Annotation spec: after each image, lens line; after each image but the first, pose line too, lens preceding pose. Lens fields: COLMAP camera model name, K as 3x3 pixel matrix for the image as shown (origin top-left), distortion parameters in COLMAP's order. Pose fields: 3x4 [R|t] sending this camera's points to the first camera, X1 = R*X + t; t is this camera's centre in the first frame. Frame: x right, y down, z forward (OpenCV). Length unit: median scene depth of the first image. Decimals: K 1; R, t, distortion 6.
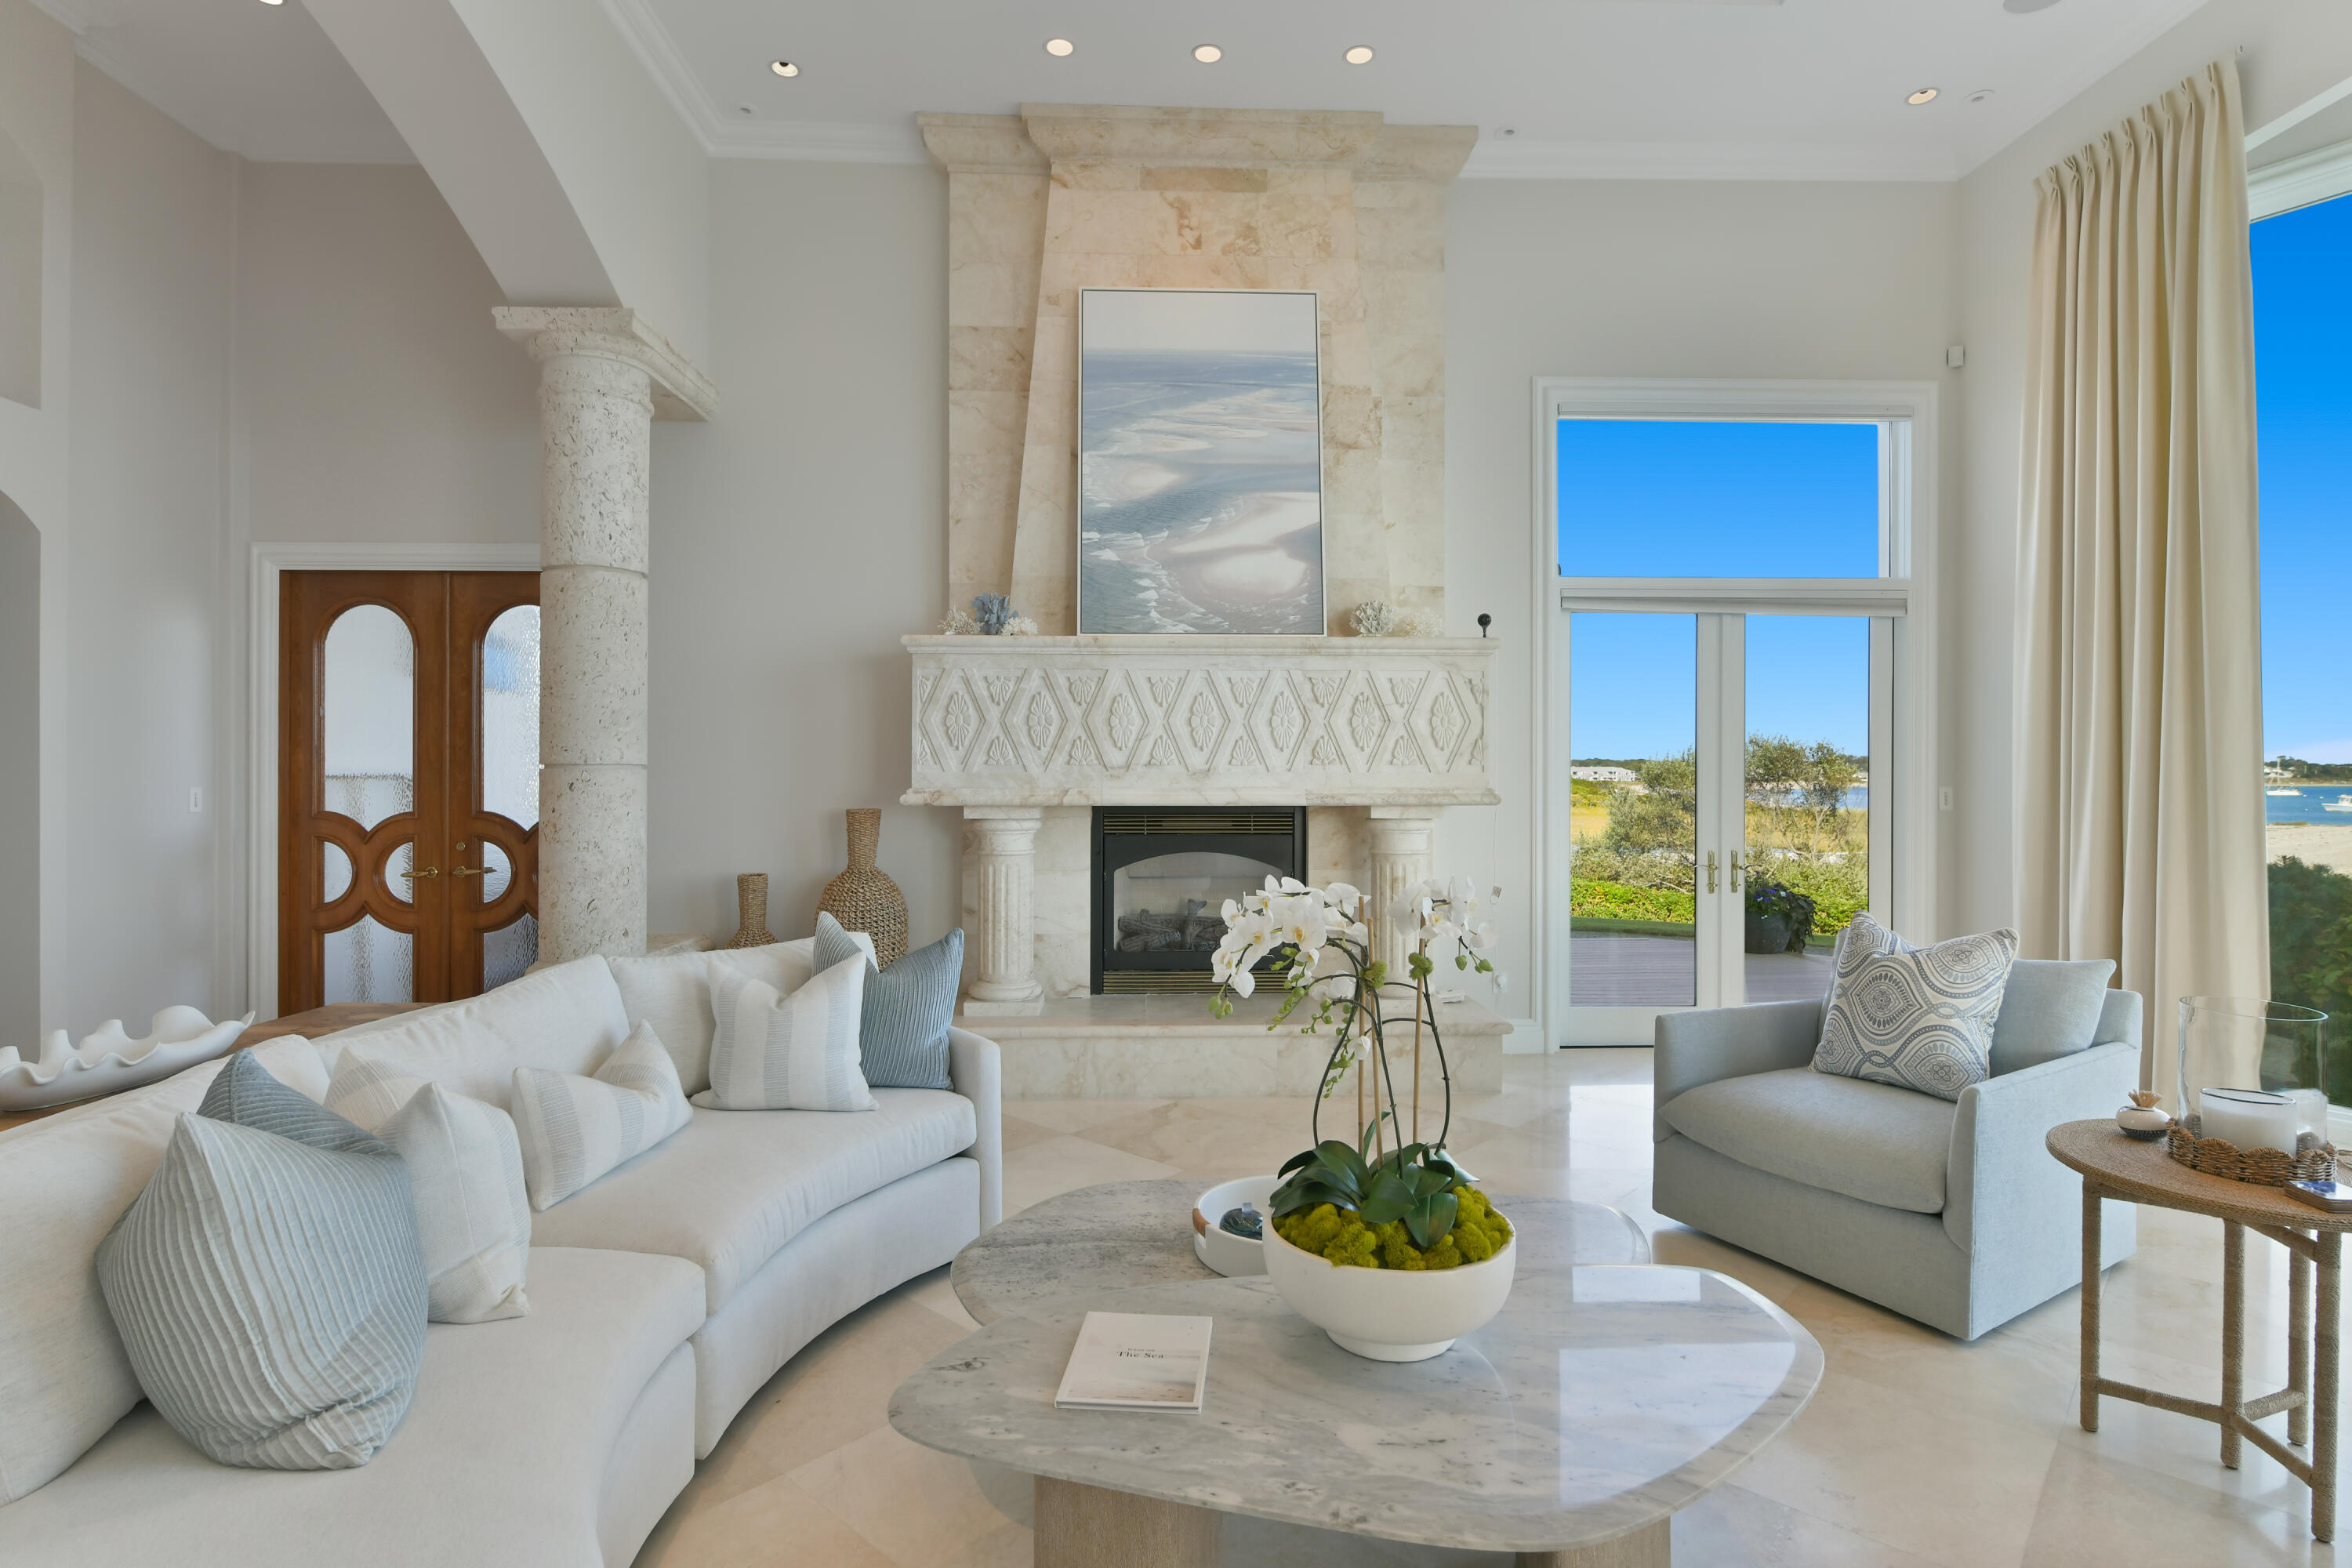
lens RADIAL K [[1172.9, 0, 1159.9], [0, 1172.9, 780.2], [0, 0, 1]] dist [-0.011541, 0.001151]
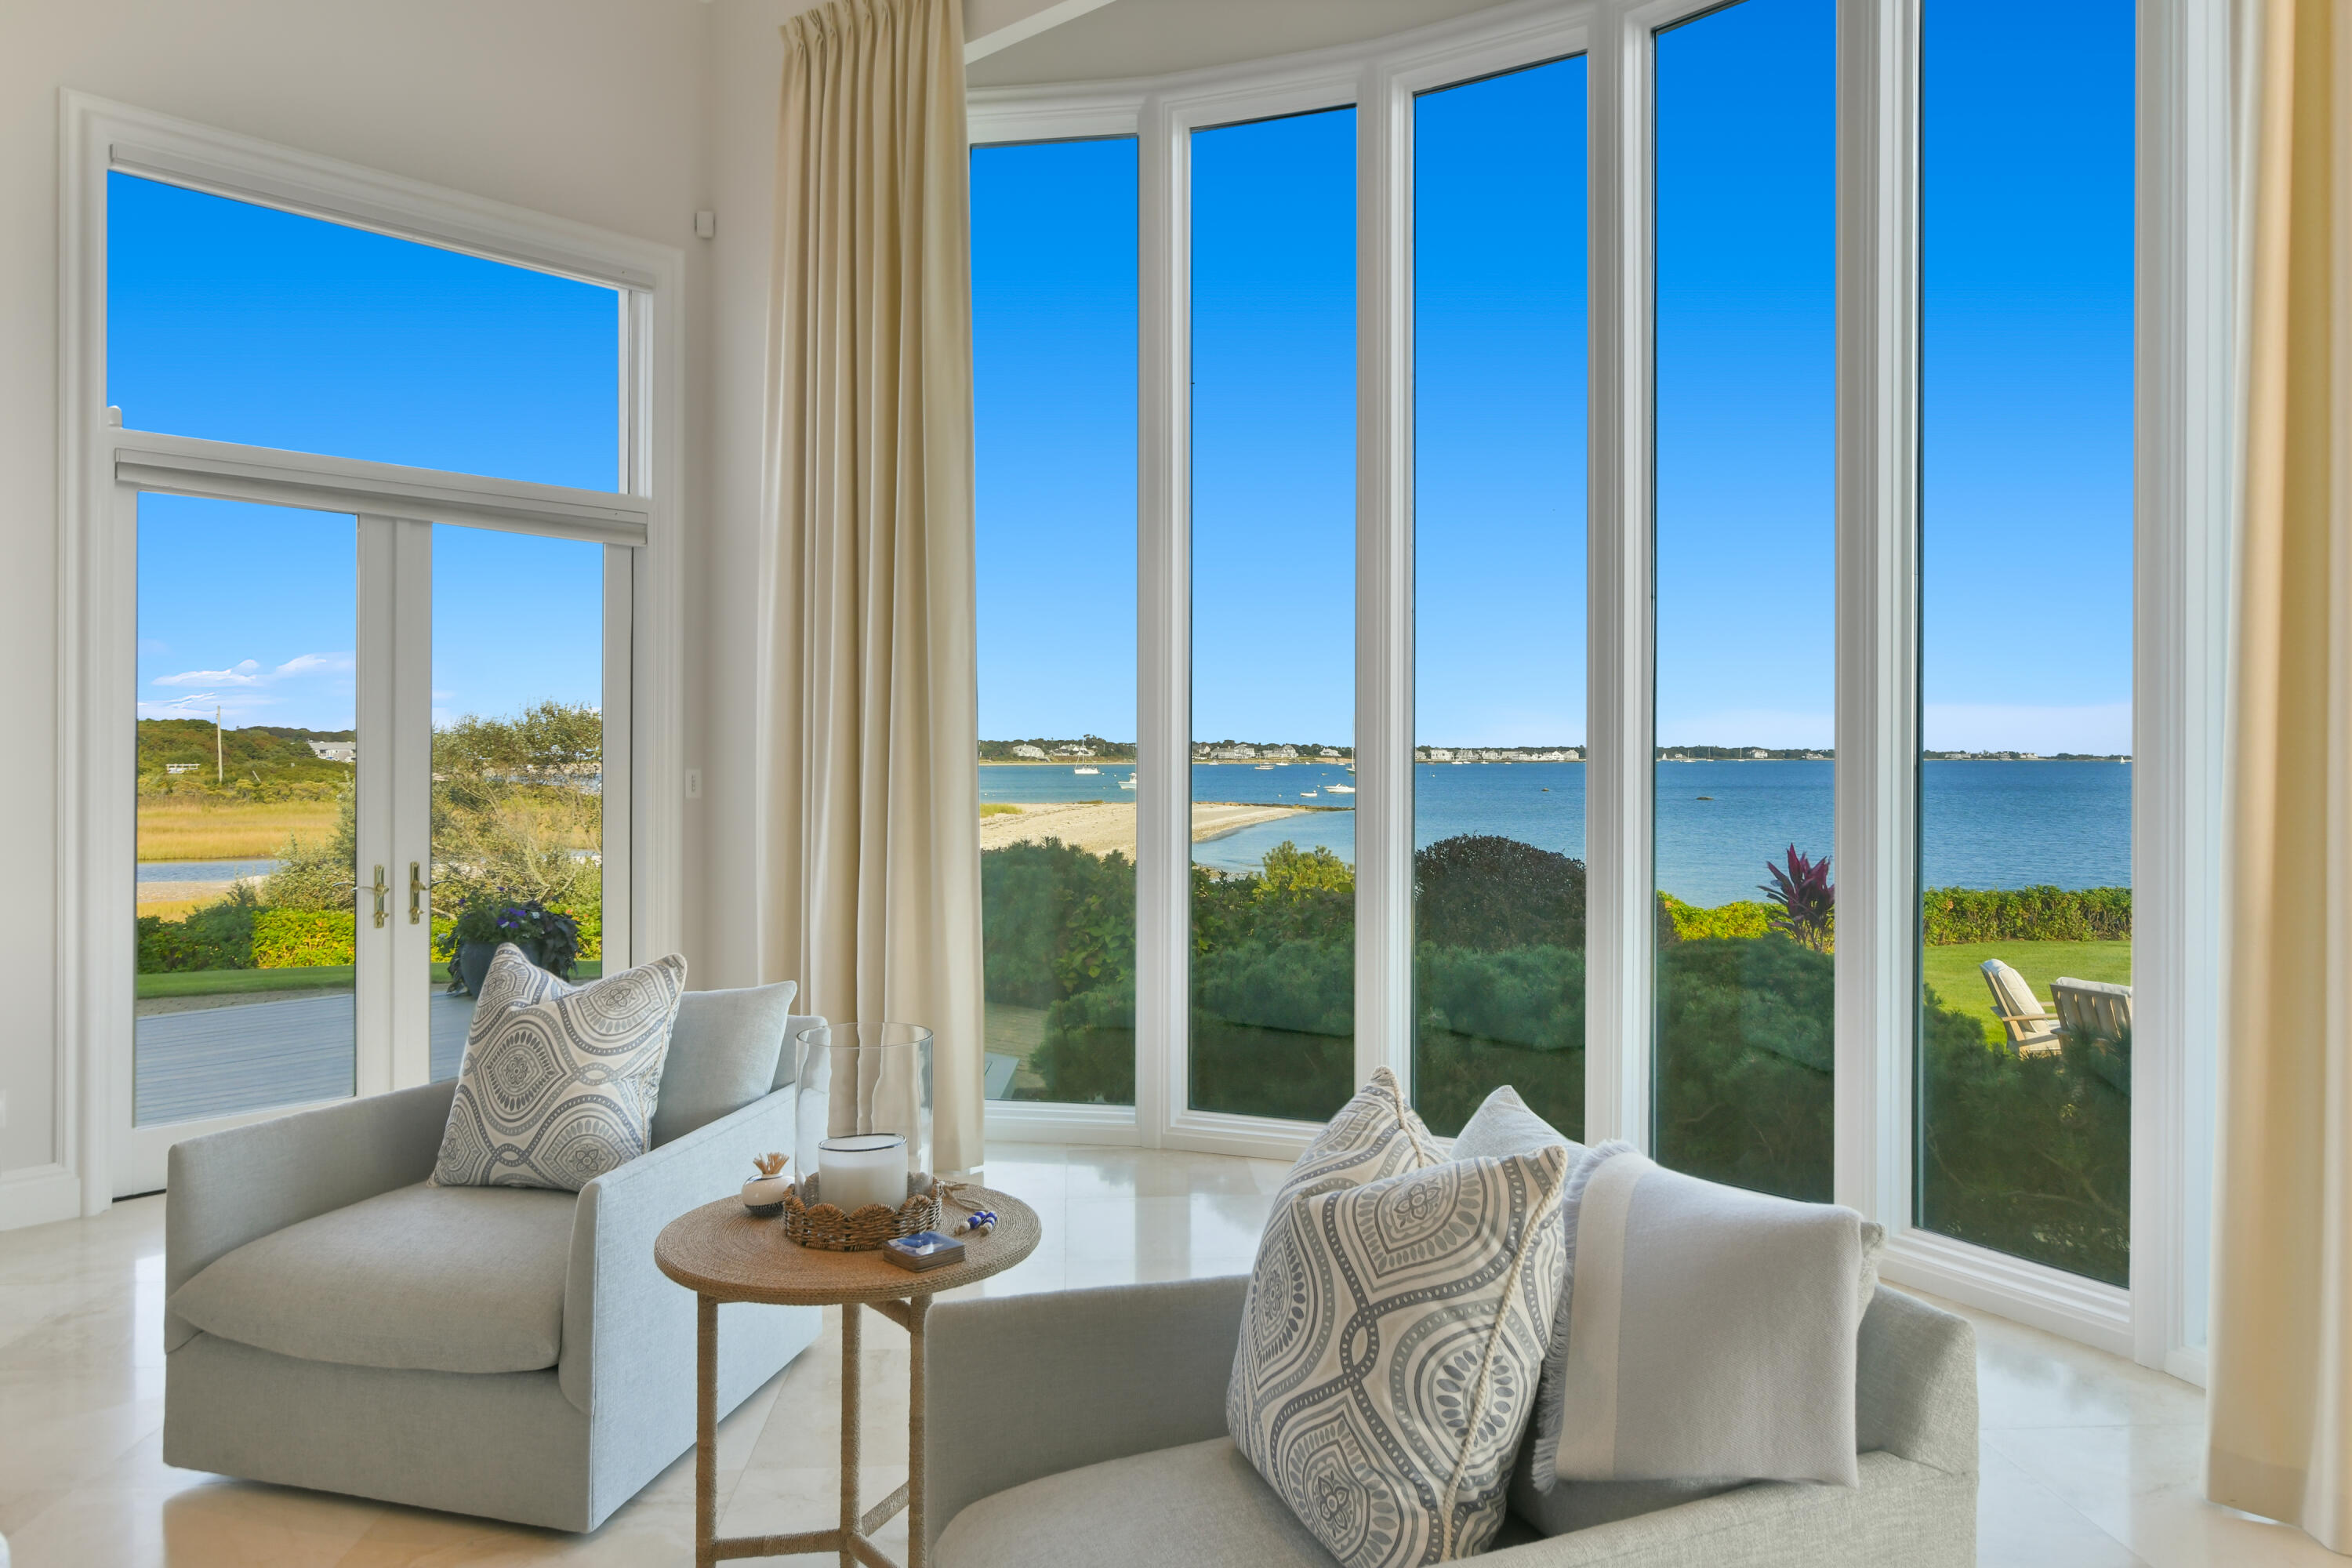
lens RADIAL K [[1611.0, 0, 1179.3], [0, 1611.0, 765.7], [0, 0, 1]] dist [-0.005150, -0.001393]
pose [[0.677286, -0.005618, 0.735698, 0.134782], [0.003375, 0.999984, 0.004530, -0.000030], [-0.735712, -0.000585, 0.677294, 0.032533]]
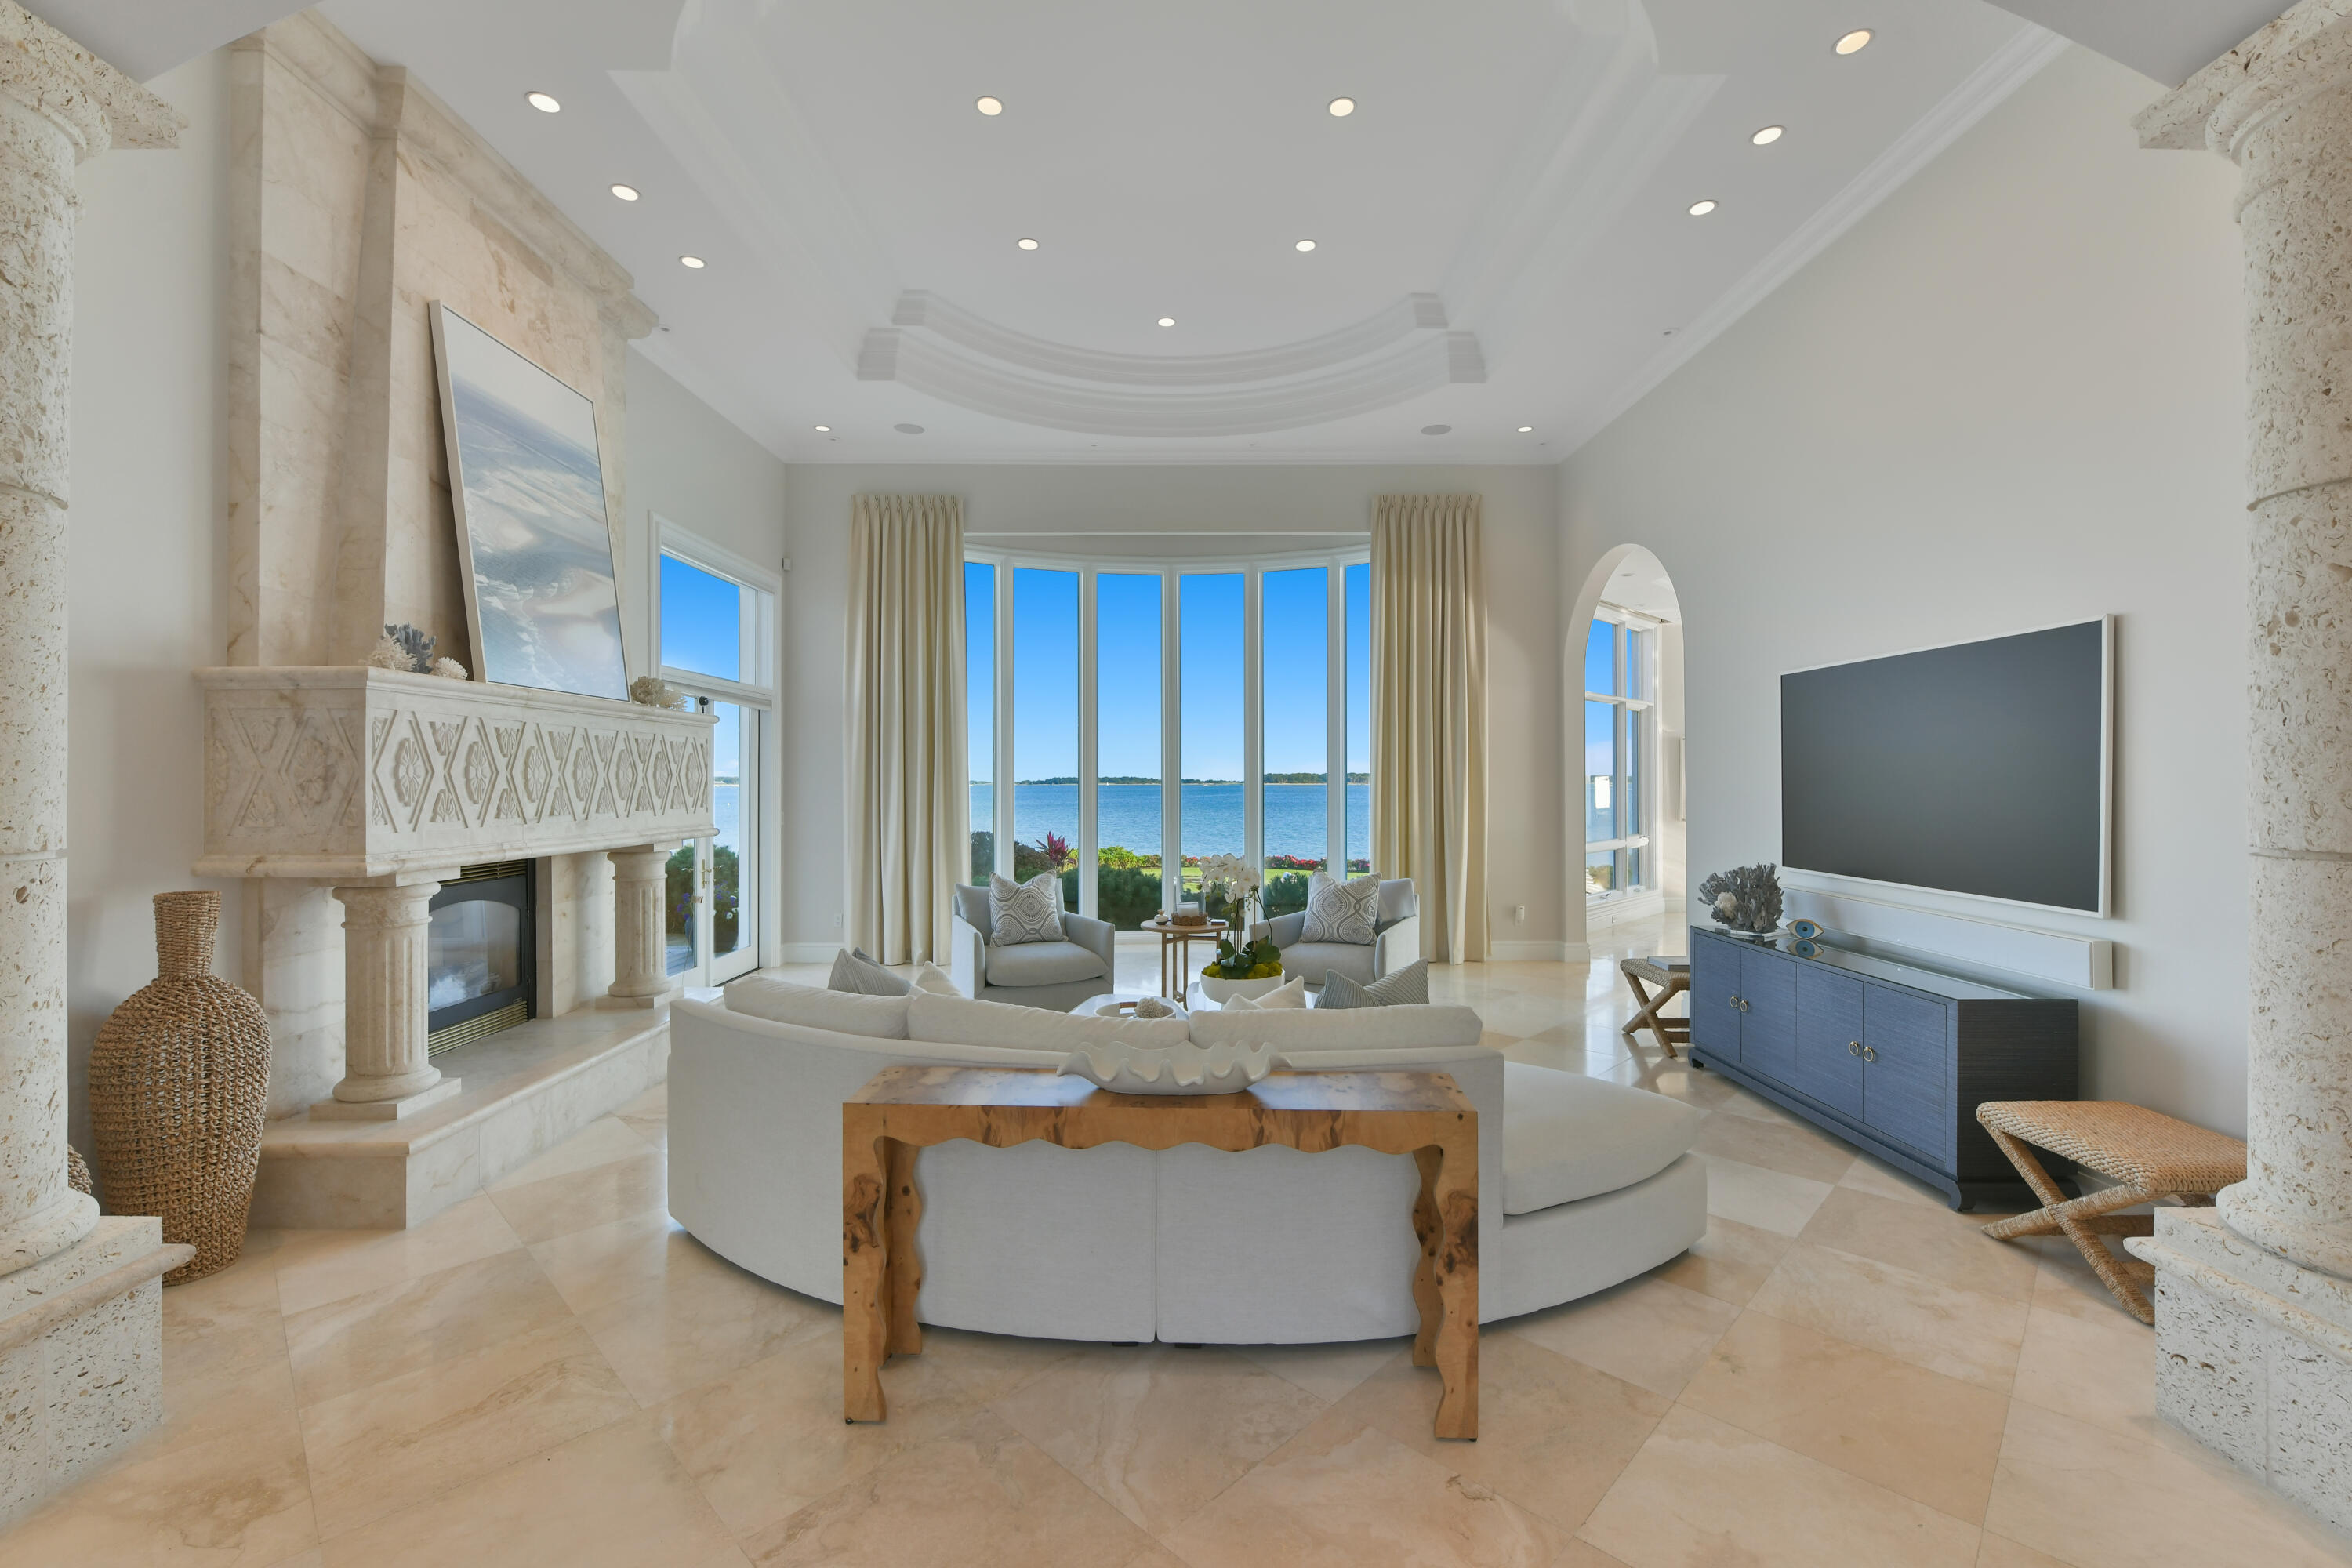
lens RADIAL K [[1030.3, 0, 1181.6], [0, 1030.3, 782.5], [0, 0, 1]] dist [0.000400, 0.000107]
pose [[0.010602, -0.005930, 0.999926, -1.195141], [0.014139, 0.999883, 0.005779, -0.052056], [-0.999844, 0.014076, 0.010685, 0.561285]]
